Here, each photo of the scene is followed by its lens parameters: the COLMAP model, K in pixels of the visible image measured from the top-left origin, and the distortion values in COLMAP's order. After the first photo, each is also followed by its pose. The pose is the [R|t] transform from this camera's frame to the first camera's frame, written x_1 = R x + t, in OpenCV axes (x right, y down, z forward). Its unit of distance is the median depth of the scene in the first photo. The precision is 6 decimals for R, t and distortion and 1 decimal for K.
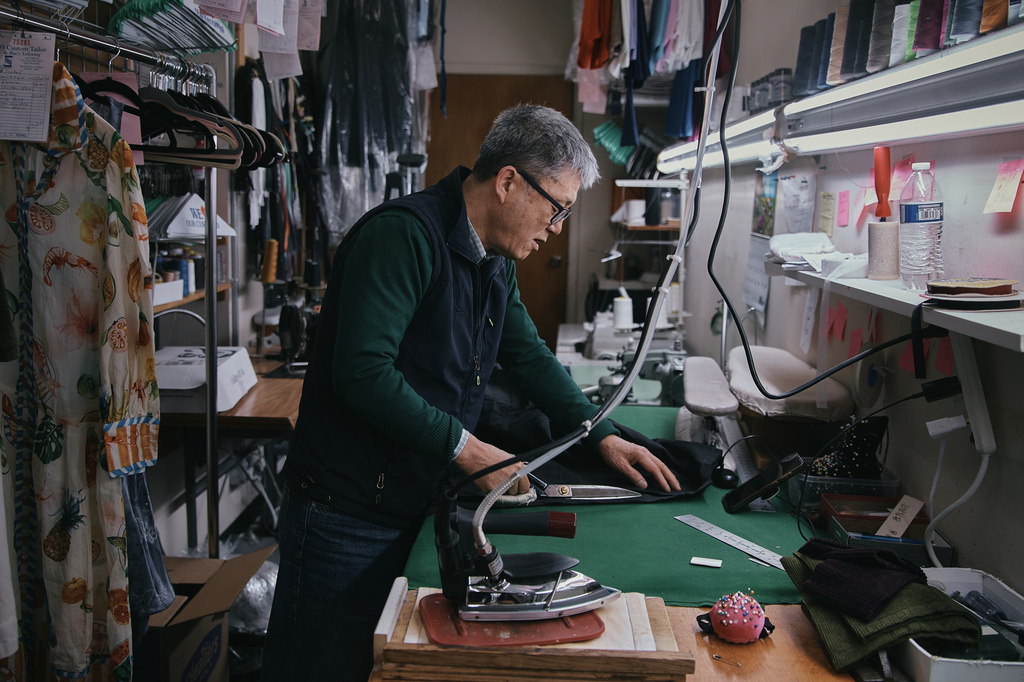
lens RADIAL K [[918.6, 0, 508.7], [0, 918.6, 337.2], [0, 0, 1]] dist [-0.044749, 0.019031]
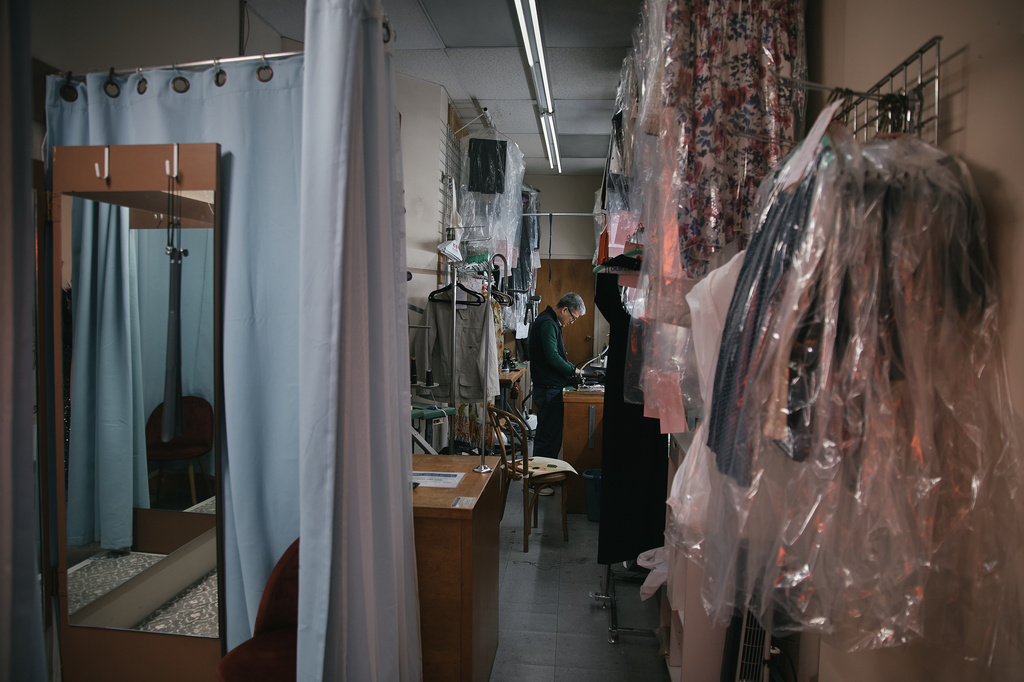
lens RADIAL K [[722.7, 0, 515.3], [0, 722.7, 340.3], [0, 0, 1]] dist [0.001171, 0.000005]
pose [[0.999128, -0.003032, -0.041643, -0.086421], [-0.001191, 0.994885, -0.101002, 0.159087], [0.041736, 0.100964, 0.994014, -1.216556]]
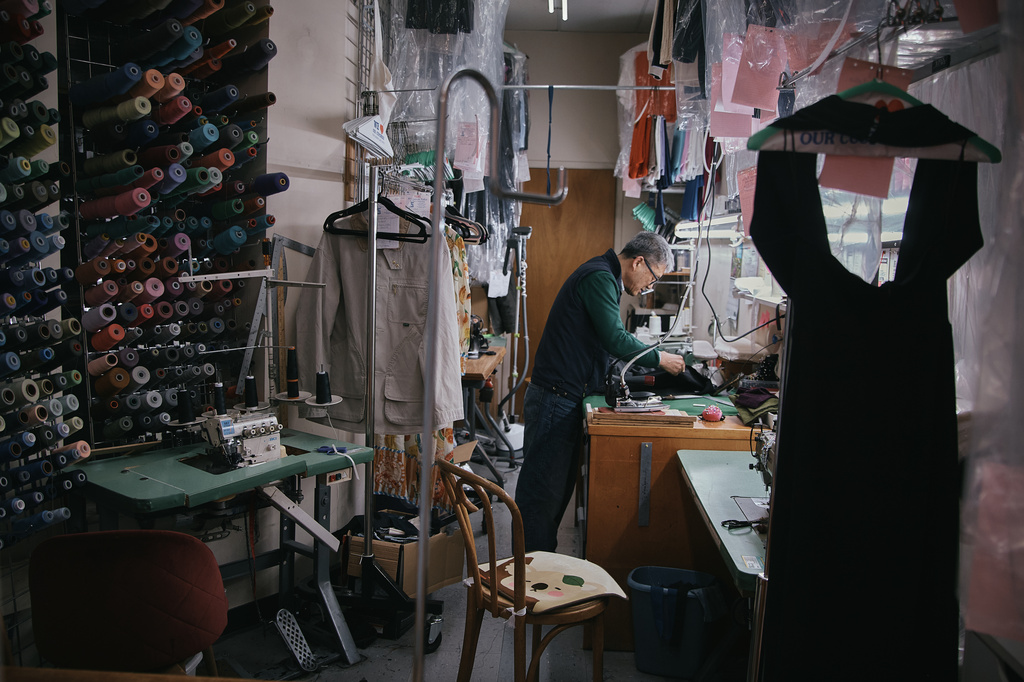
lens RADIAL K [[918.6, 0, 509.5], [0, 918.6, 342.1], [0, 0, 1]] dist [-0.044749, 0.019031]
pose [[0.999948, 0.005357, -0.008635, -0.126742], [-0.005710, 0.999130, -0.041301, 0.075651], [0.008406, 0.041348, 0.999109, -0.664778]]
